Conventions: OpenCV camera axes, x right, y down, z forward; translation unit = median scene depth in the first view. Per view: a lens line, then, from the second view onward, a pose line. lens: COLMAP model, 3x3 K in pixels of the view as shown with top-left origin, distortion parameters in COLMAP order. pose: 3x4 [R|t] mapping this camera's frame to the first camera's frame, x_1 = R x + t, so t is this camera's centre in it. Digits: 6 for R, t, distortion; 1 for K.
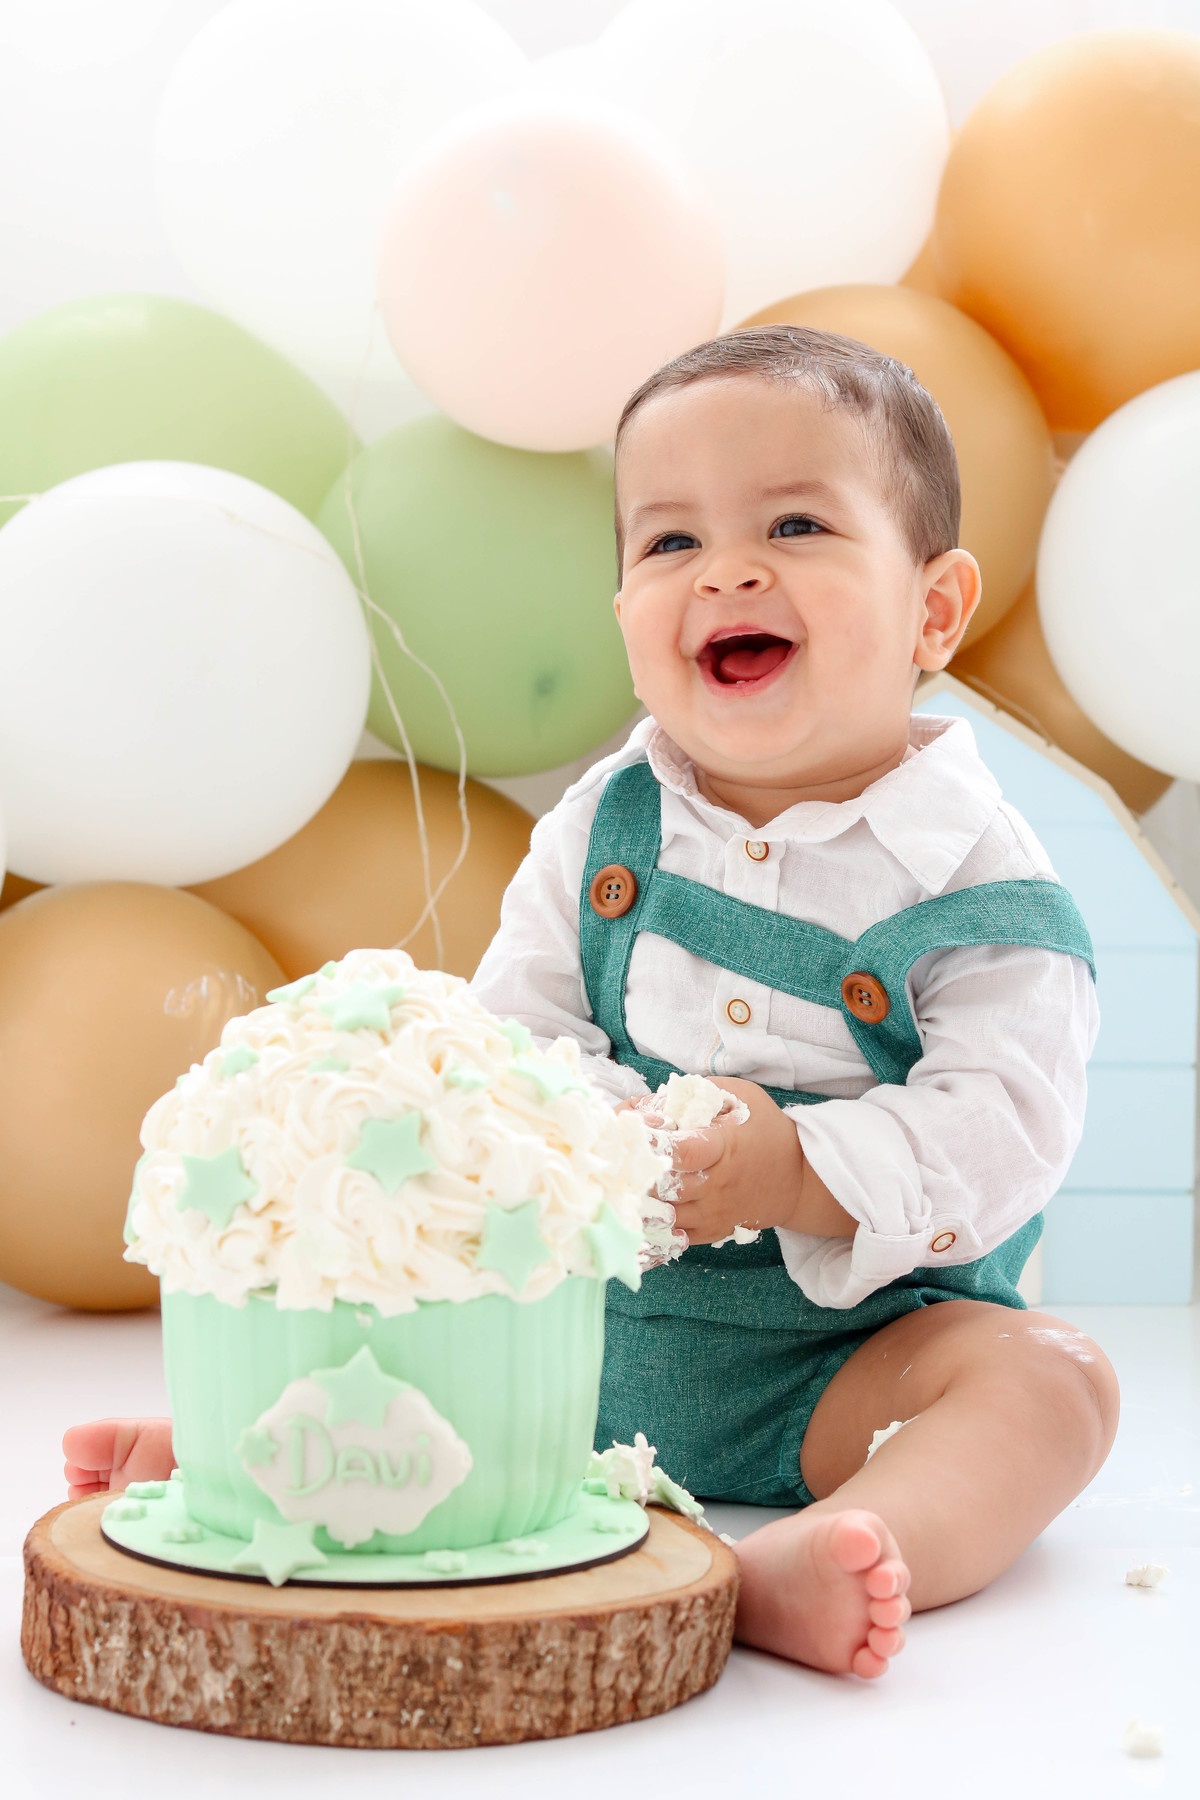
lens RADIAL K [[4341.5, 0, 632.1], [0, 4341.5, 886.7], [0, 0, 1]] dist [0.040425, 0.000000]
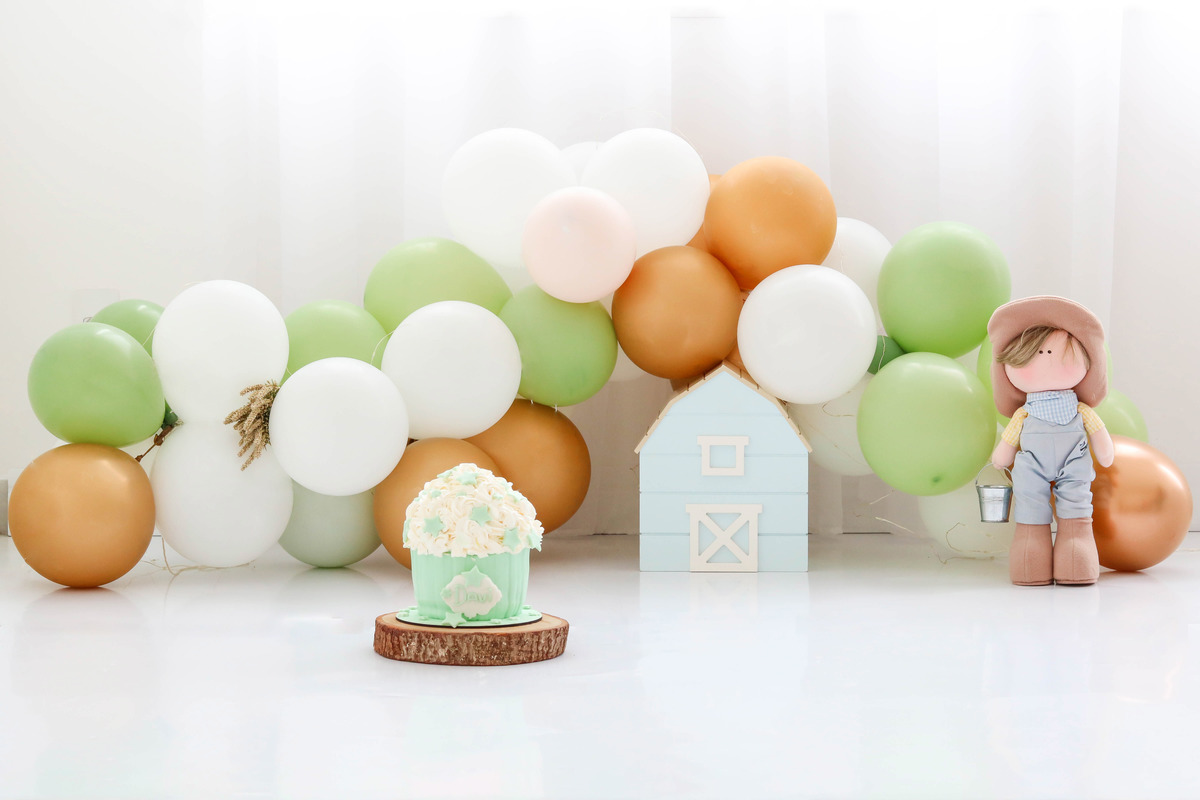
lens RADIAL K [[2894.3, 0, 594.6], [0, 2894.3, 392.8], [0, 0, 1]] dist [0.040425, 0.000000]
pose [[0.991786, -0.020441, 0.126261, -0.278101], [0.020755, 0.999784, -0.001175, -0.043313], [-0.126209, 0.003786, 0.991996, -1.572518]]
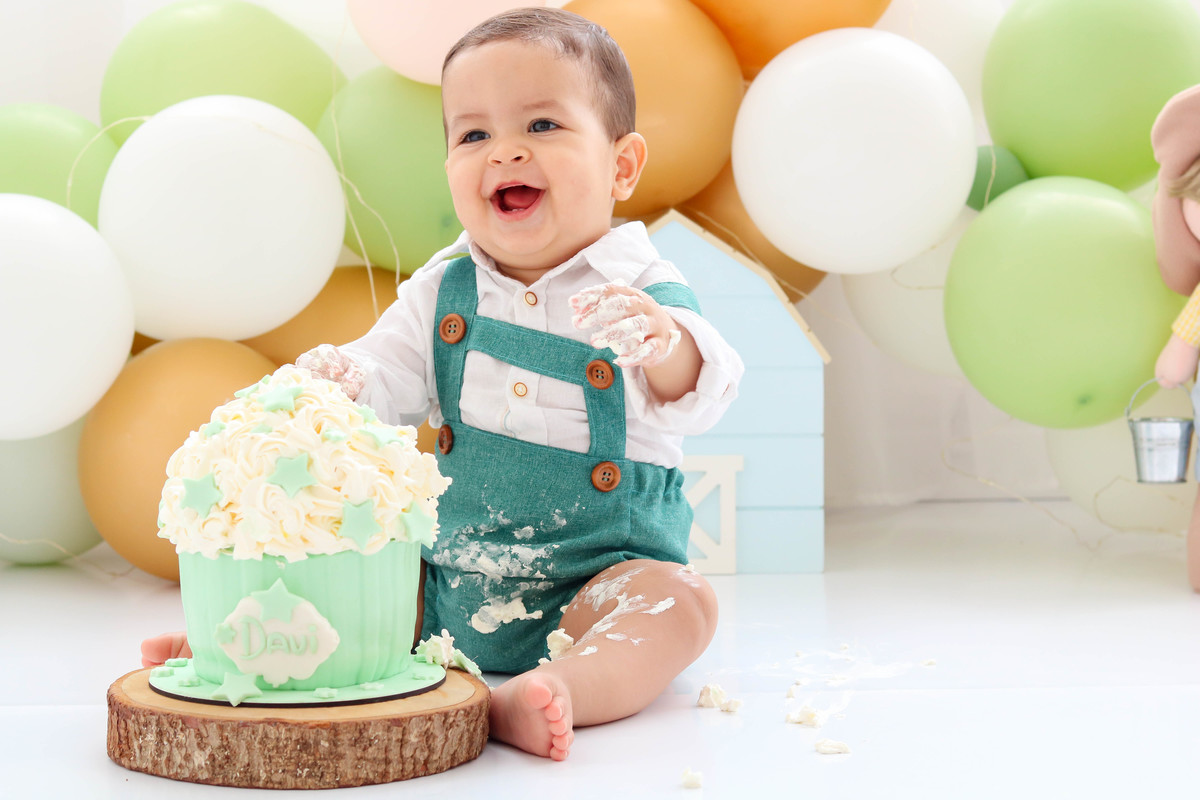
lens RADIAL K [[2894.3, 0, 601.2], [0, 2894.3, 410.6], [0, 0, 1]] dist [0.040425, 0.000000]
pose [[0.999585, -0.015048, -0.024583, 0.108437], [0.015566, 0.999658, 0.021024, 0.009257], [0.024258, -0.021398, 0.999477, -0.242303]]
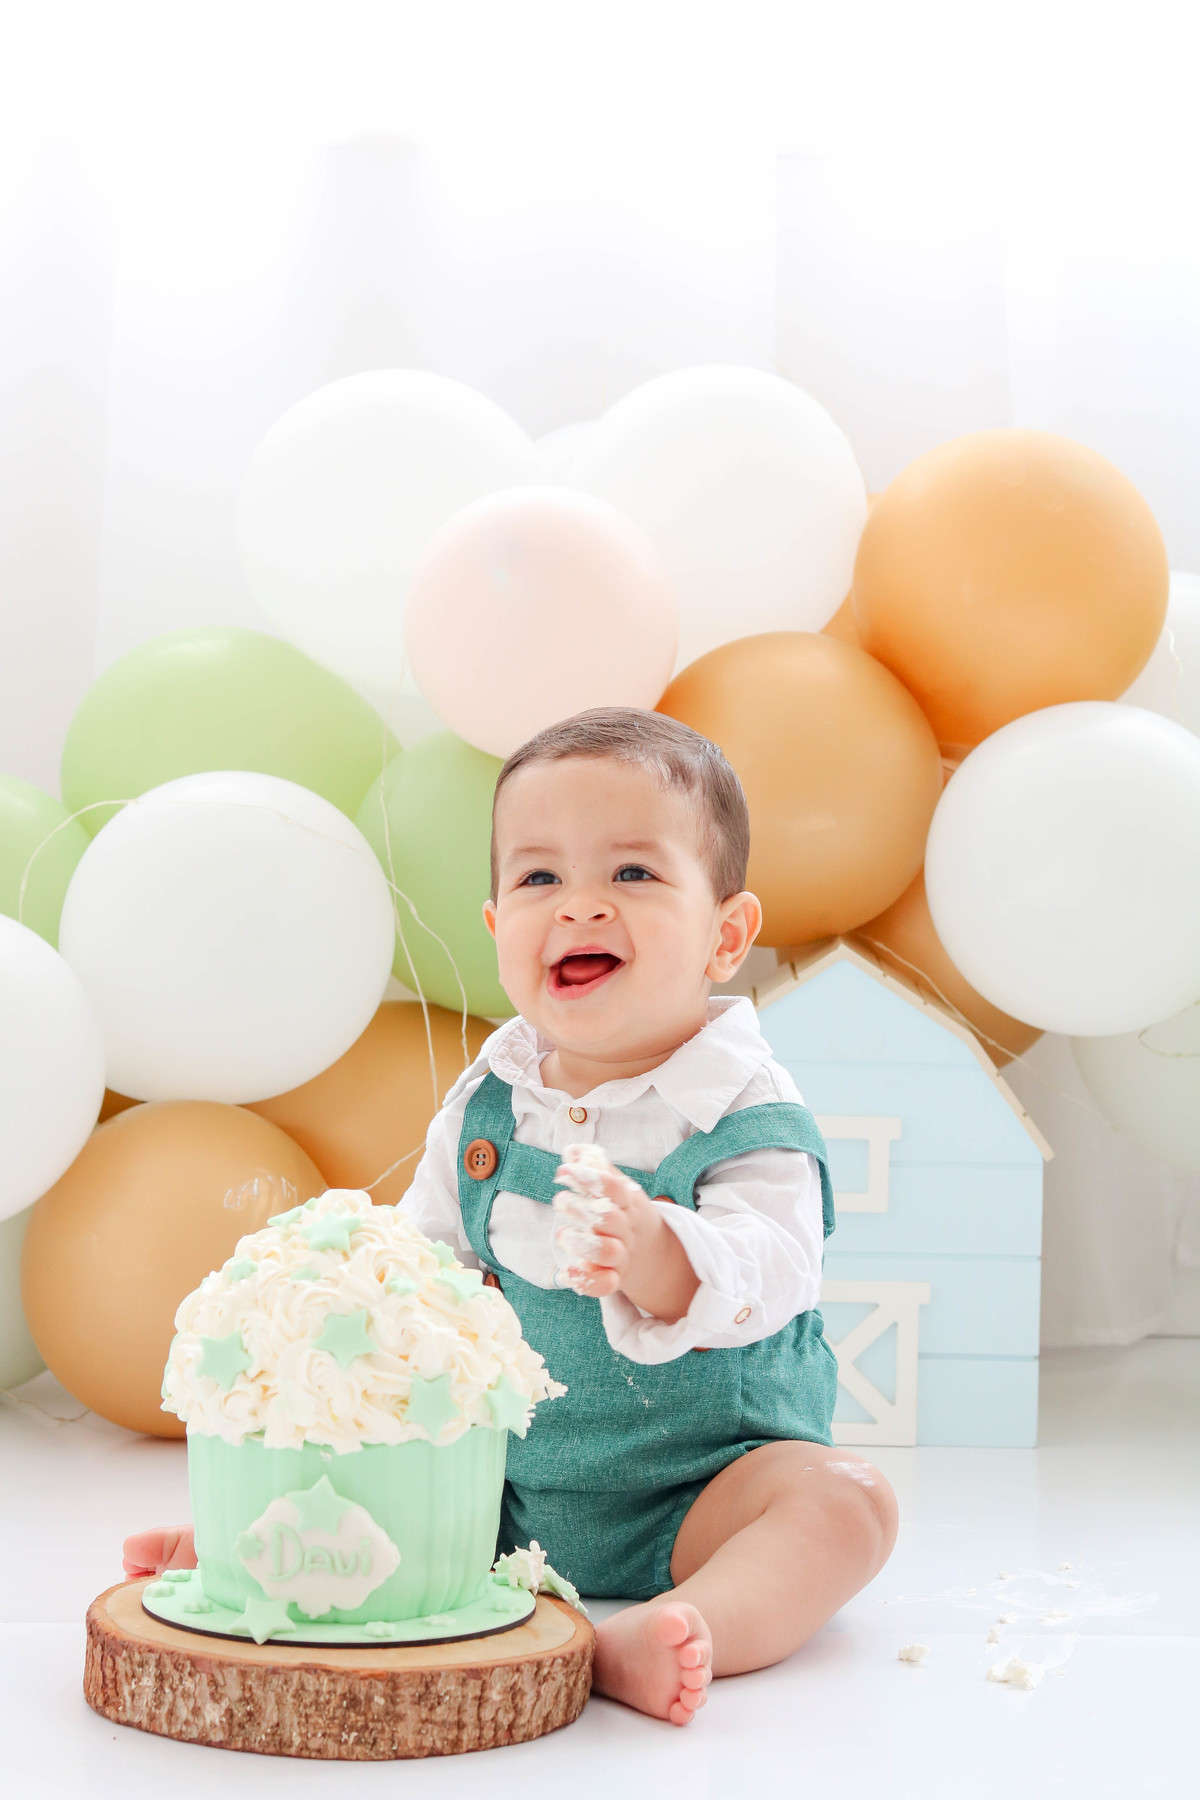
lens RADIAL K [[4341.5, 0, 634.2], [0, 4341.5, 867.5], [0, 0, 1]] dist [0.040425, 0.000000]
pose [[0.999207, 0.012649, -0.037764, 0.090099], [-0.013762, 0.999474, -0.029360, -0.052064], [0.037373, 0.029857, 0.998855, -0.417164]]
